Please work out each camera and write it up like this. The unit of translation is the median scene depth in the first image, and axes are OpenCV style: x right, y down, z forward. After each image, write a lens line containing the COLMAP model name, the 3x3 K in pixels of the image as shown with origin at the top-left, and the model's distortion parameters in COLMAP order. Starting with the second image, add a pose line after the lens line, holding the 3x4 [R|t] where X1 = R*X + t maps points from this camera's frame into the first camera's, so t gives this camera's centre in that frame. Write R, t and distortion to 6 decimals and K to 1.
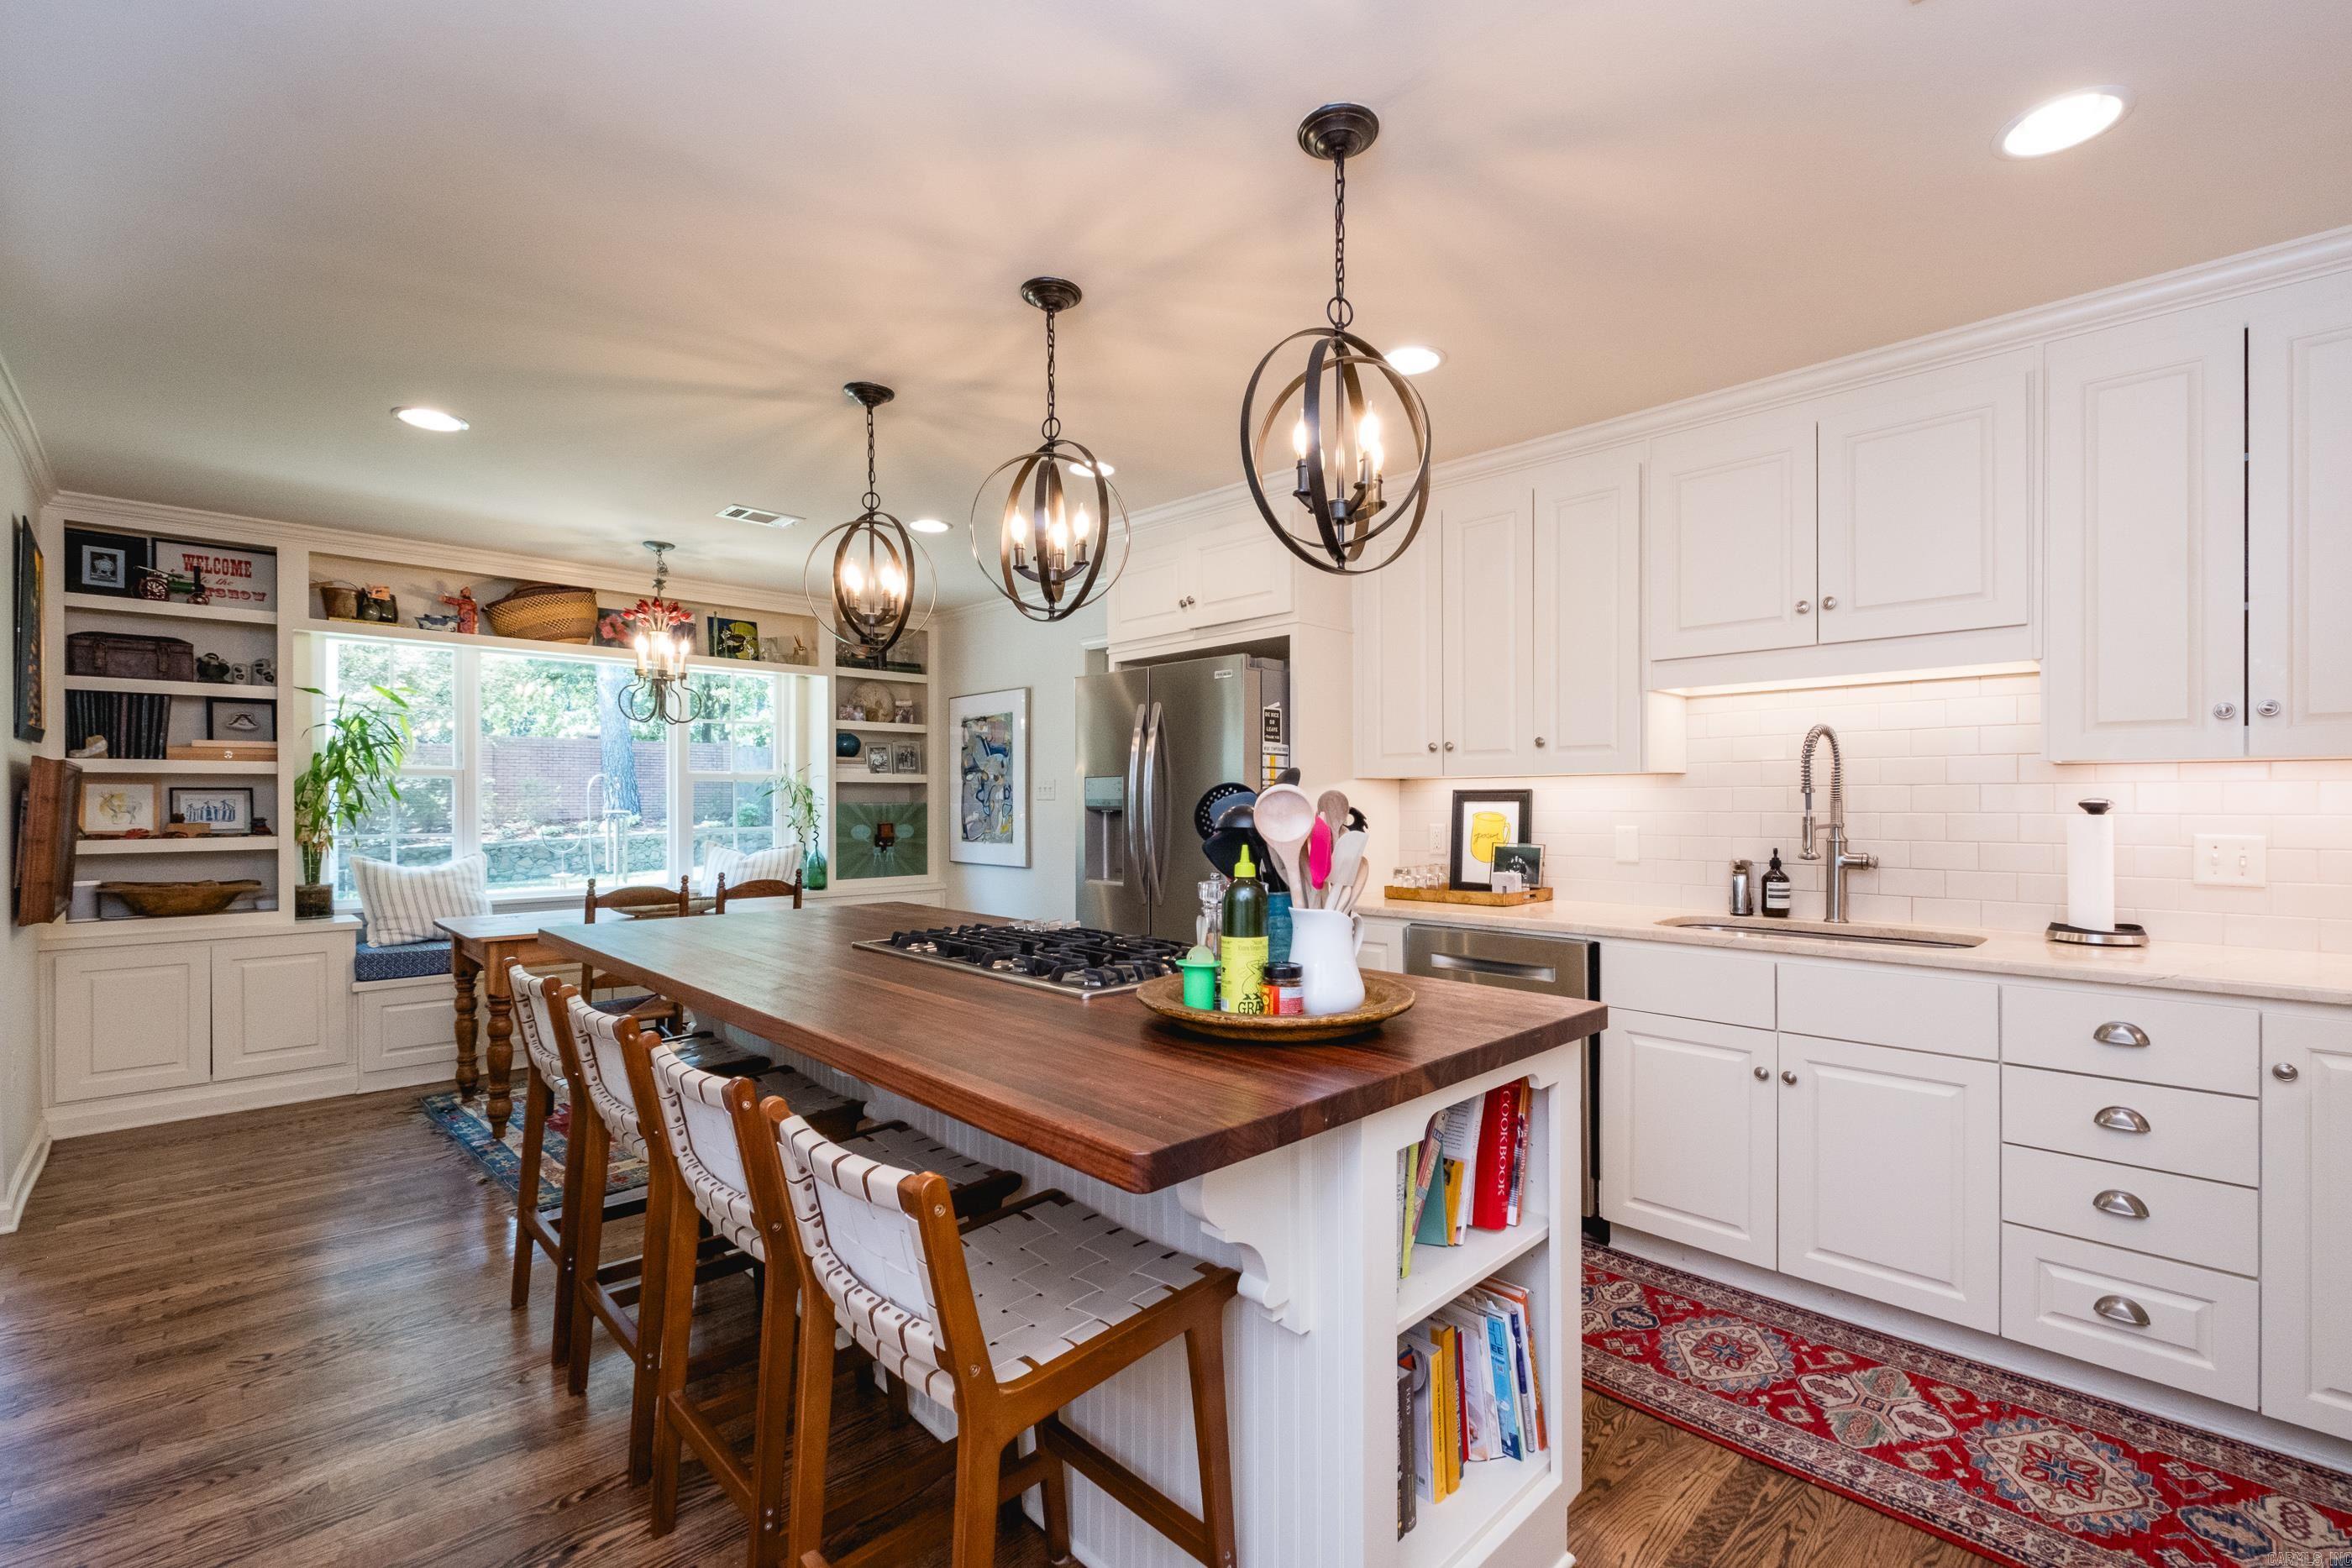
lens RADIAL K [[1024.4, 0, 1260.8], [0, 1024.4, 805.5], [0, 0, 1]] dist [0.007088, -0.003189]
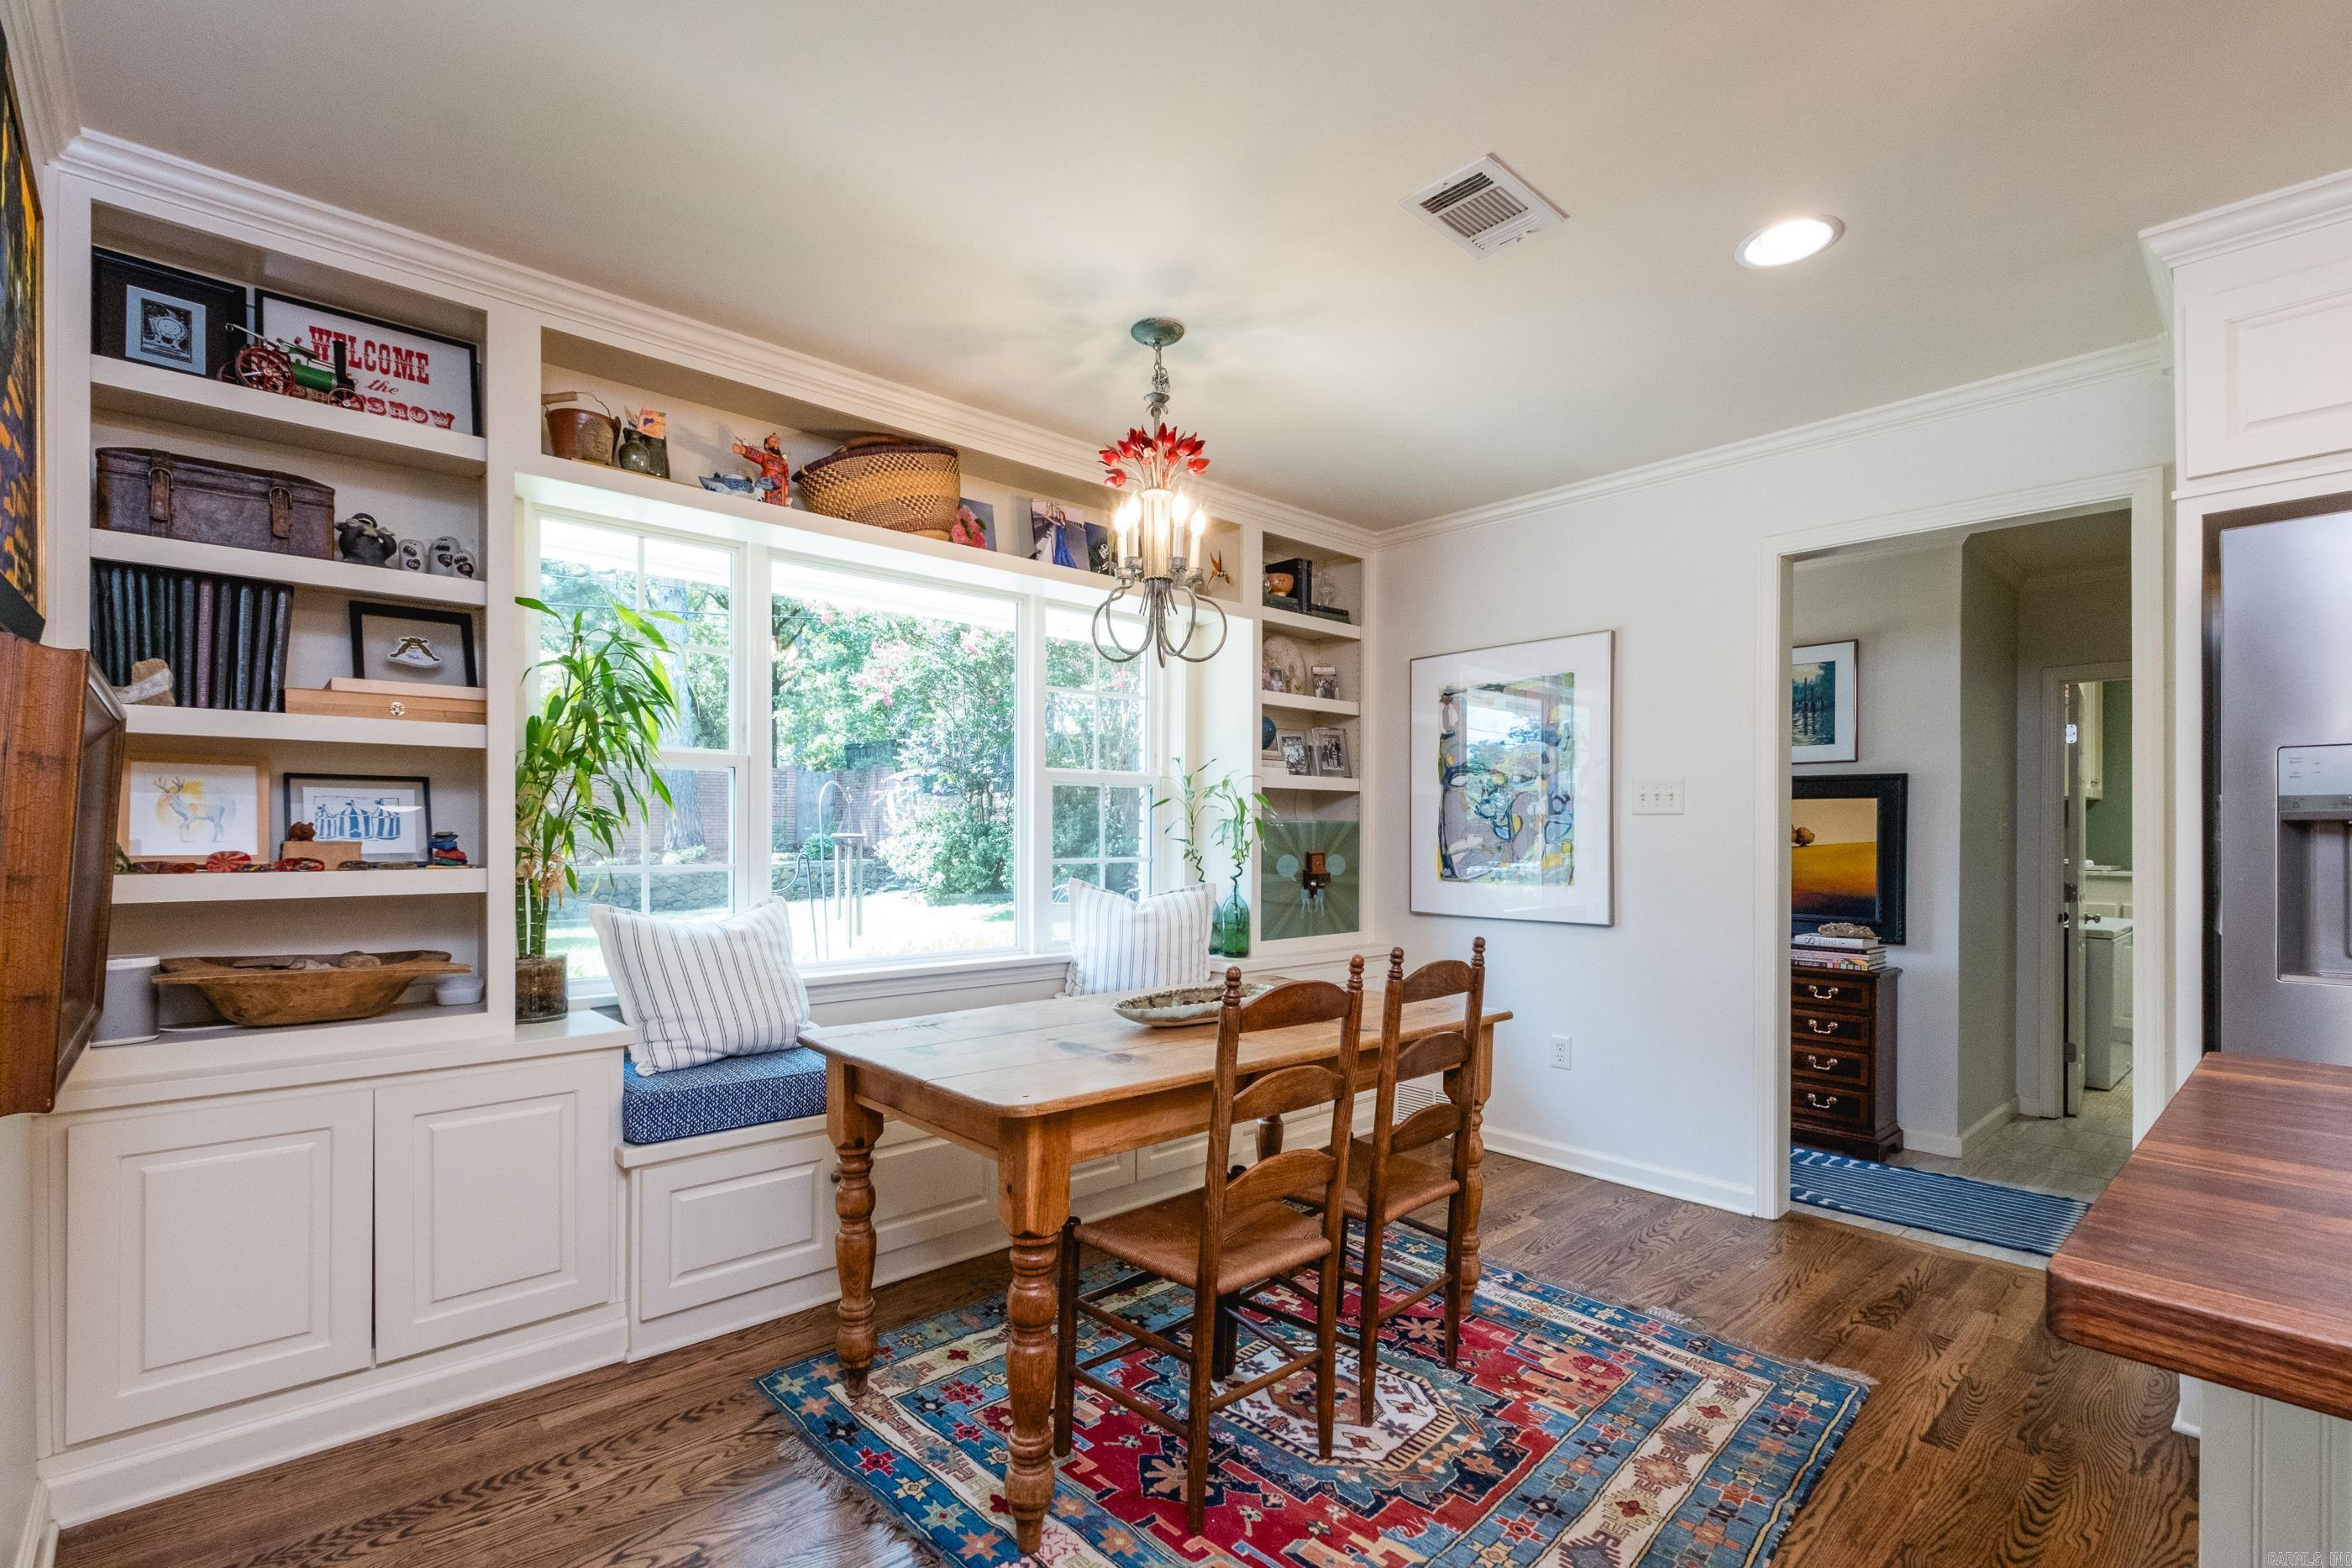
lens RADIAL K [[1024.4, 0, 1219.8], [0, 1024.4, 843.0], [0, 0, 1]] dist [0.007088, -0.003189]
pose [[0.999447, 0.004778, -0.032909, -0.561186], [-0.004731, 0.999988, 0.001506, 0.014680], [0.032916, -0.001350, 0.999457, 0.486936]]
